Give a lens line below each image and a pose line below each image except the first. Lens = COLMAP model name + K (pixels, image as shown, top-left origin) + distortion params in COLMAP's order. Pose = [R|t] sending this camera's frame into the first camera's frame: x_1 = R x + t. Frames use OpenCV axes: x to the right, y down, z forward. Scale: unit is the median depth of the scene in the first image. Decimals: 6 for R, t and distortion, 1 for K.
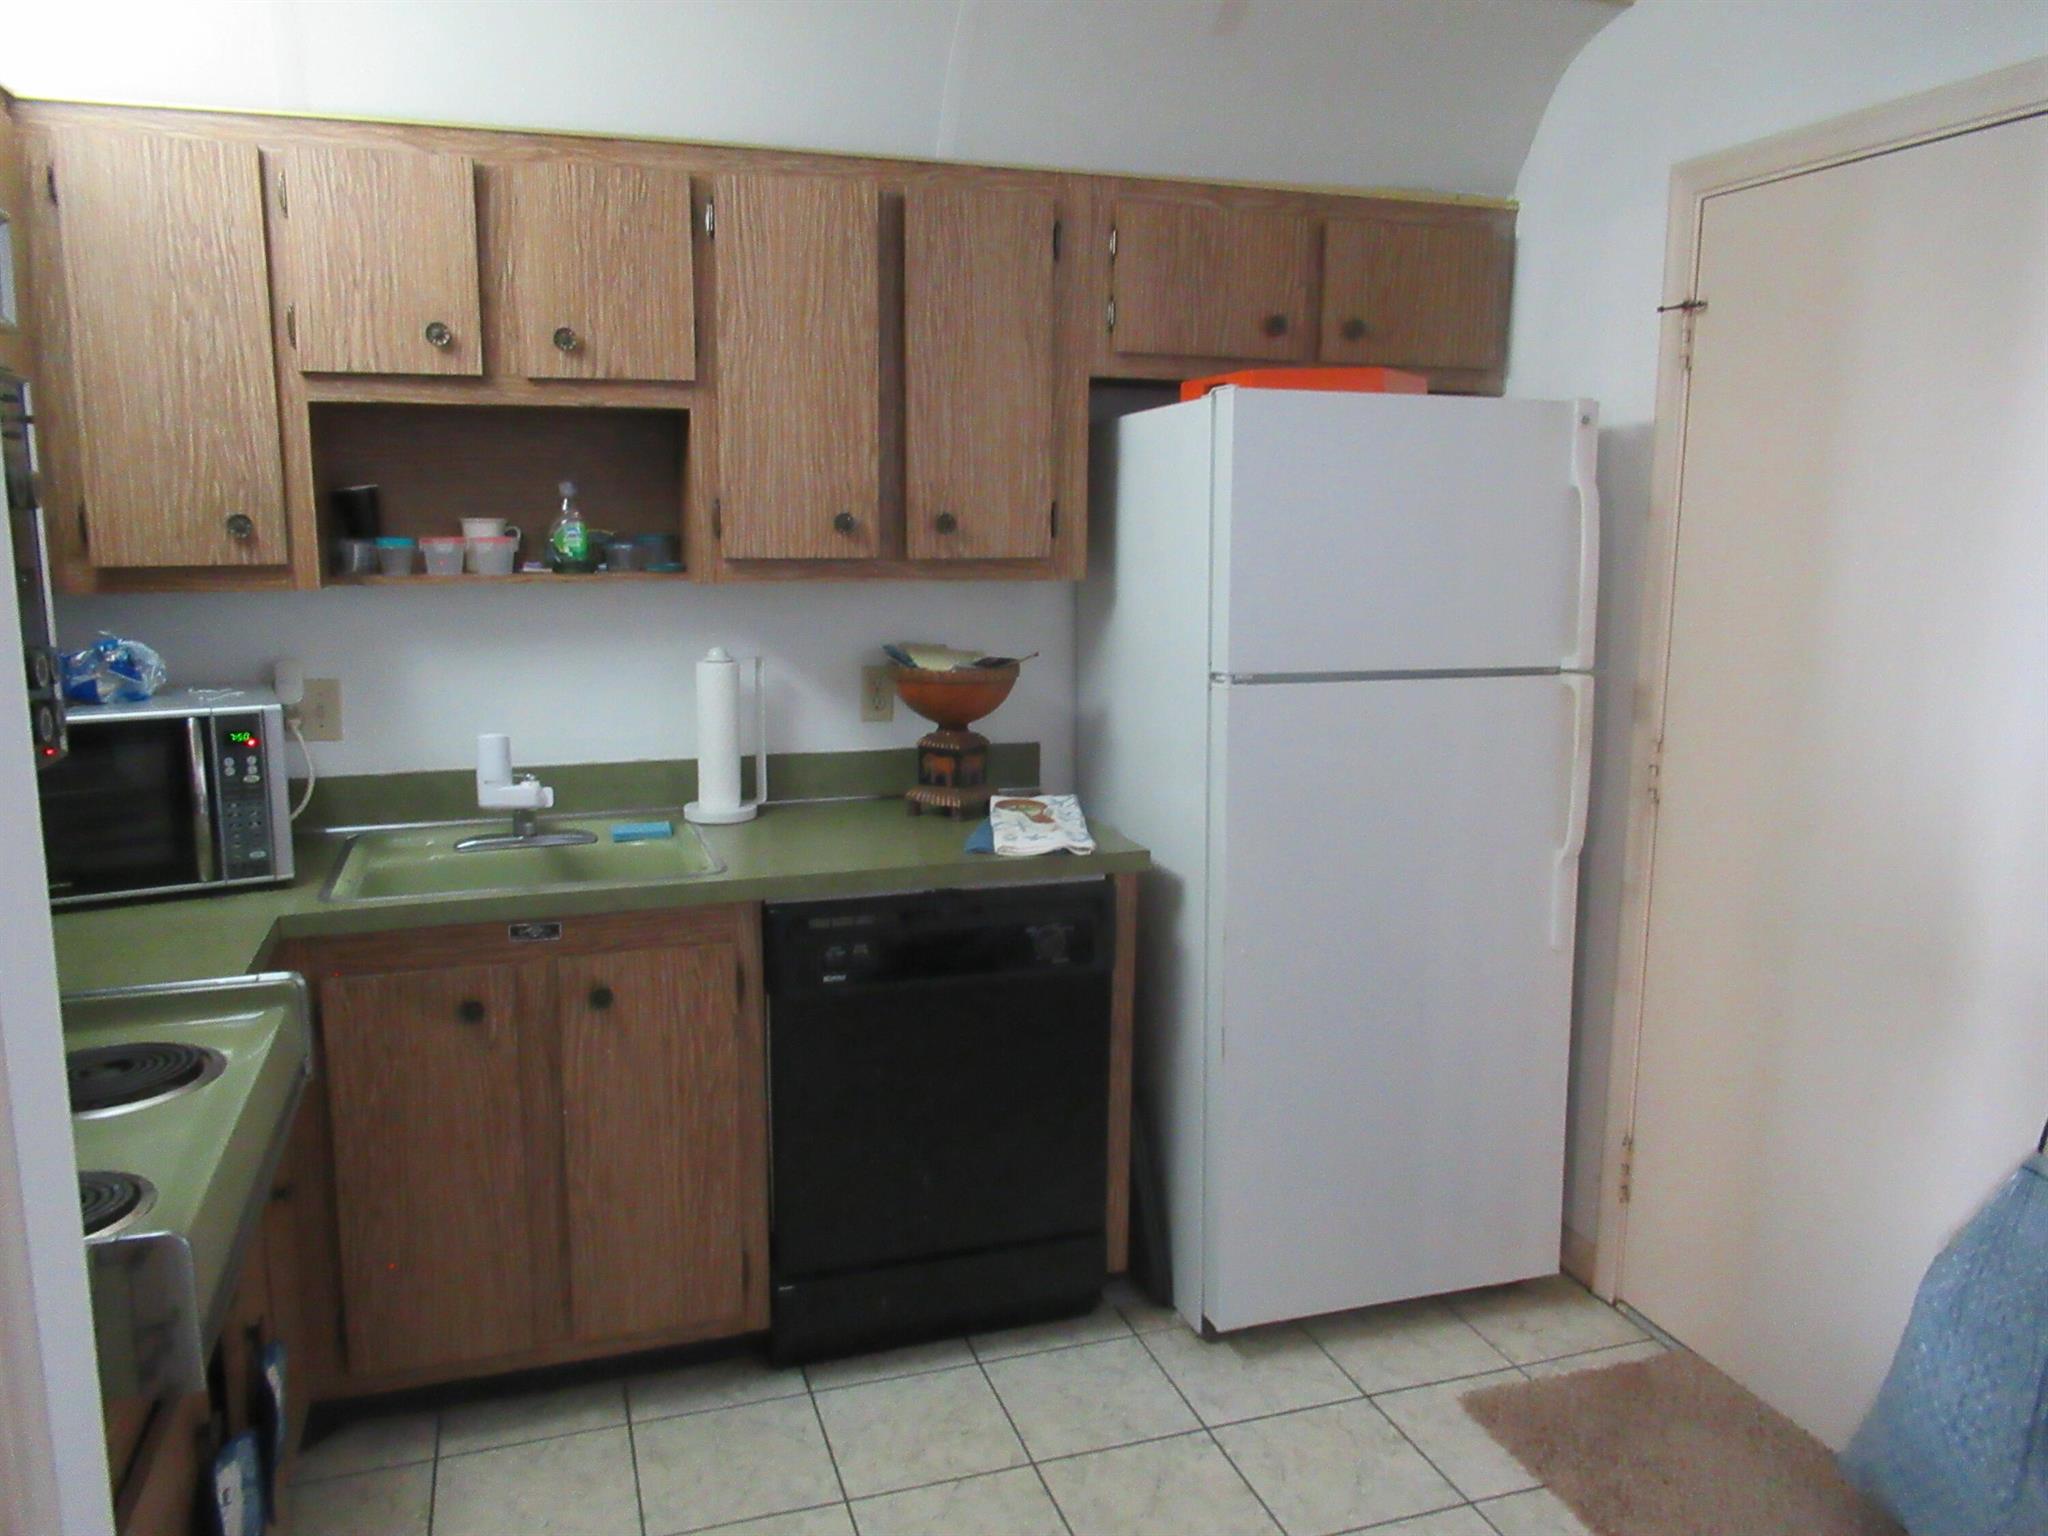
lens RADIAL K [[1534.6, 0, 1027.2], [0, 1534.6, 751.1], [0, 0, 1]] dist [-0.004327, 0.002202]
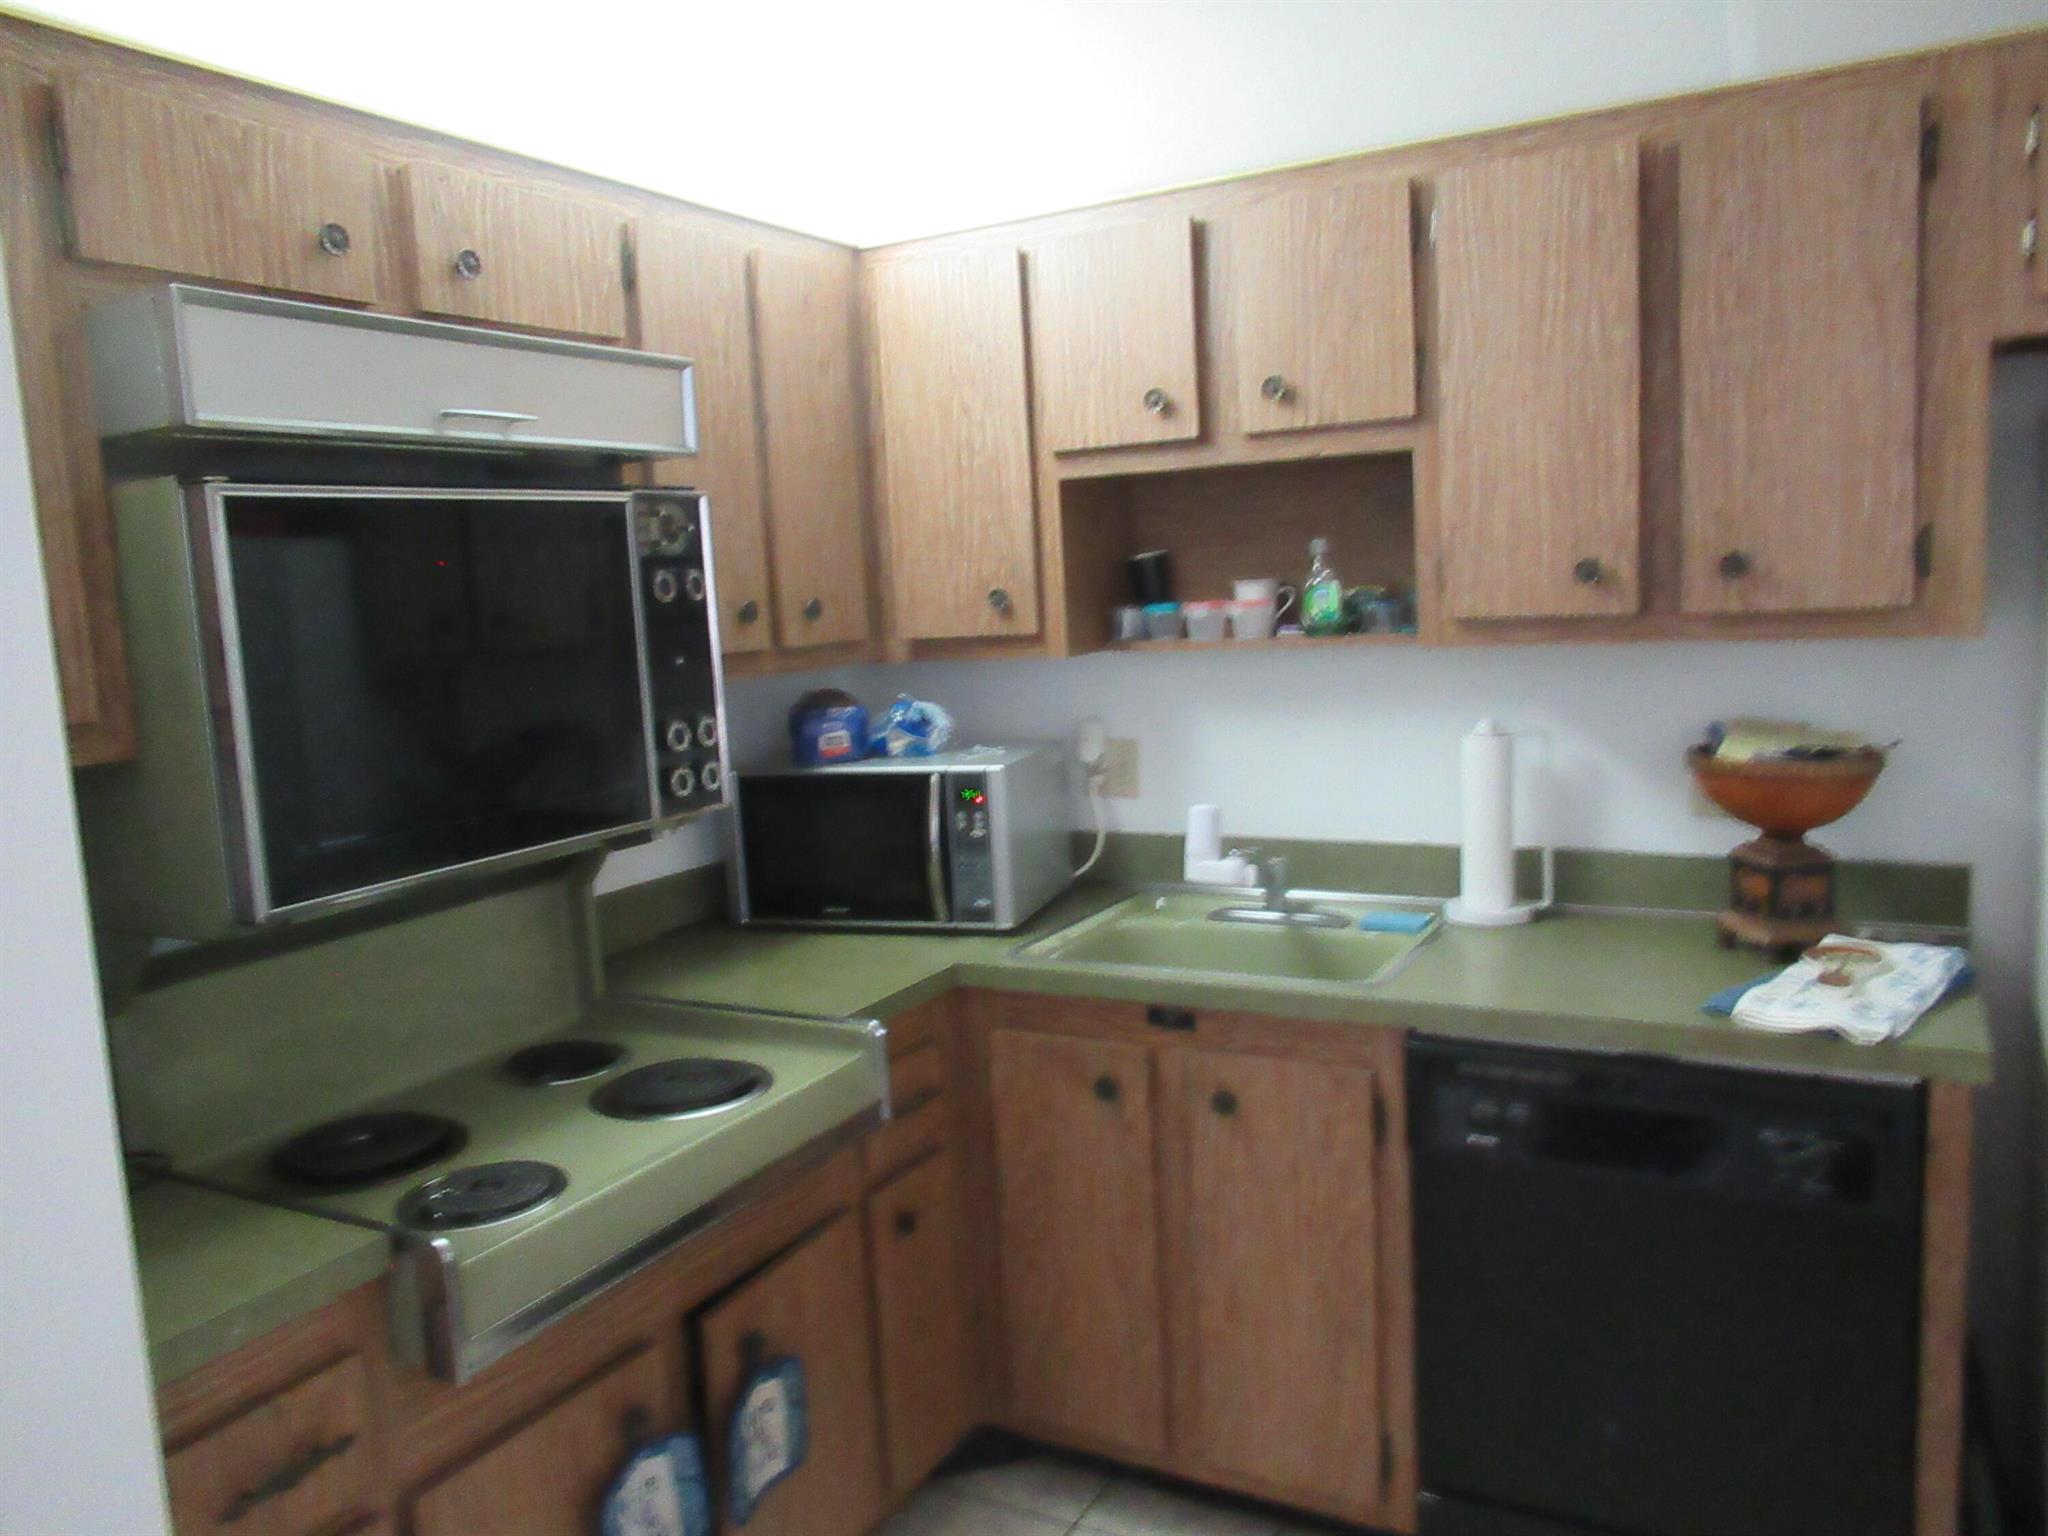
lens RADIAL K [[1534.6, 0, 1027.2], [0, 1534.6, 751.1], [0, 0, 1]] dist [-0.004327, 0.002202]
pose [[0.676825, 0.046252, -0.734690, 0.283318], [-0.062657, 0.998022, 0.005108, -0.042881], [0.733473, 0.042577, 0.678384, 0.258800]]
